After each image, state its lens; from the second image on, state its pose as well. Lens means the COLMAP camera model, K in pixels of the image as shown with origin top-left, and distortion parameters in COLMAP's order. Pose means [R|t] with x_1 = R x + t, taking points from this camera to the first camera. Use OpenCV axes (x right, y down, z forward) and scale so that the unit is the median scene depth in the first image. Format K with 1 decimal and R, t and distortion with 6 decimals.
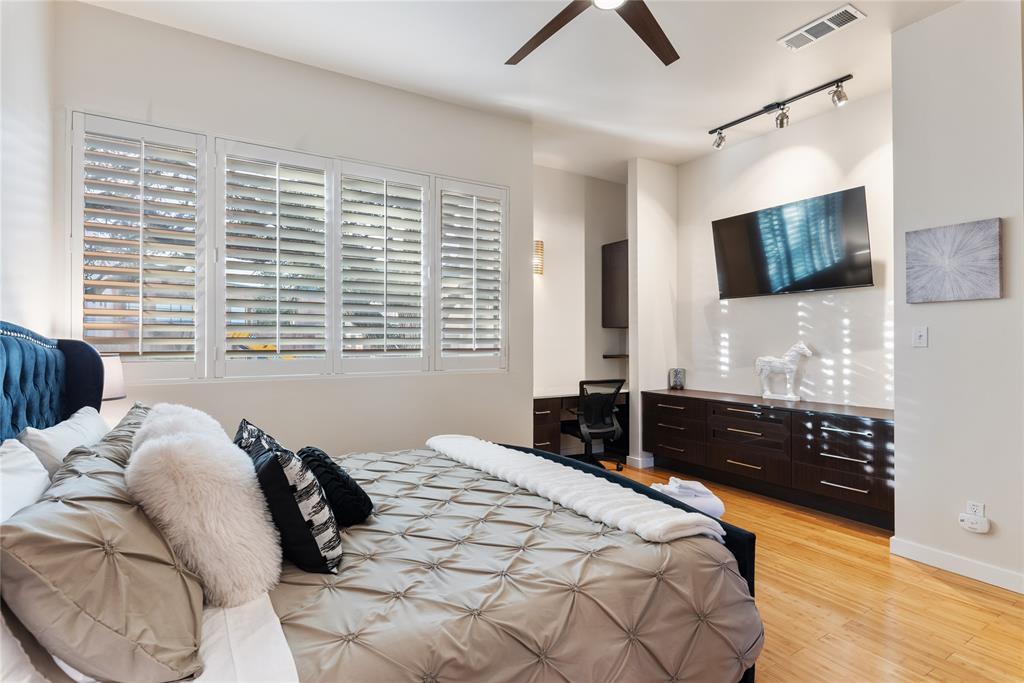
lens RADIAL K [[513.4, 0, 509.7], [0, 513.4, 341.0], [0, 0, 1]] dist [0.000788, -0.002655]
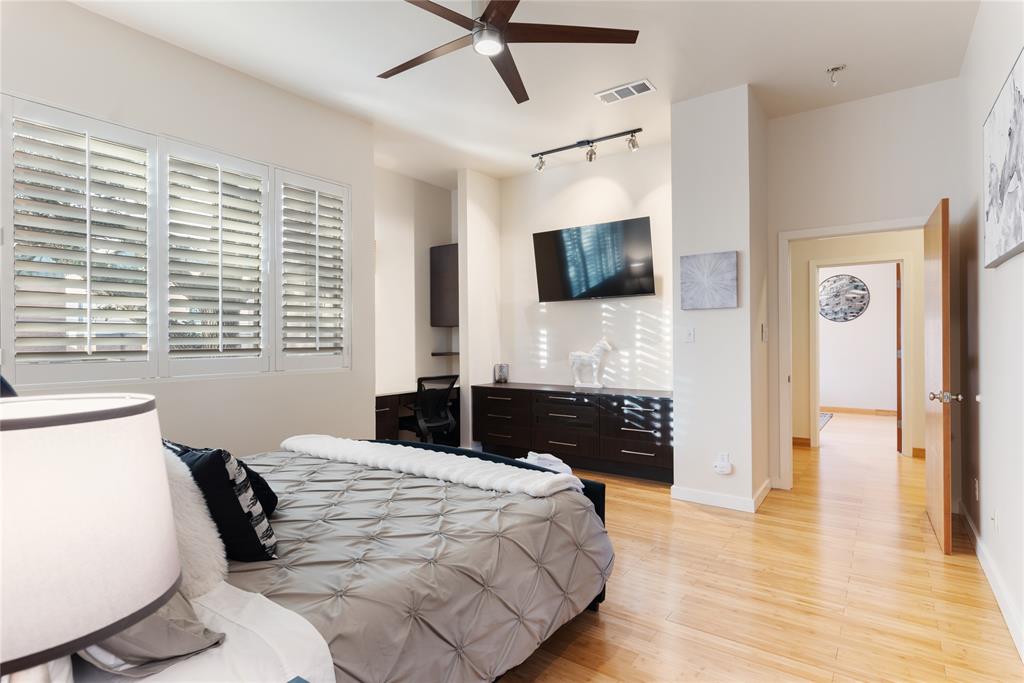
lens RADIAL K [[513.4, 0, 519.3], [0, 513.4, 341.8], [0, 0, 1]] dist [0.000788, -0.002655]
pose [[0.925058, -0.007286, 0.379755, -0.121101], [0.005440, 0.999968, 0.005934, 0.000265], [-0.379786, -0.003423, 0.925068, -0.075285]]
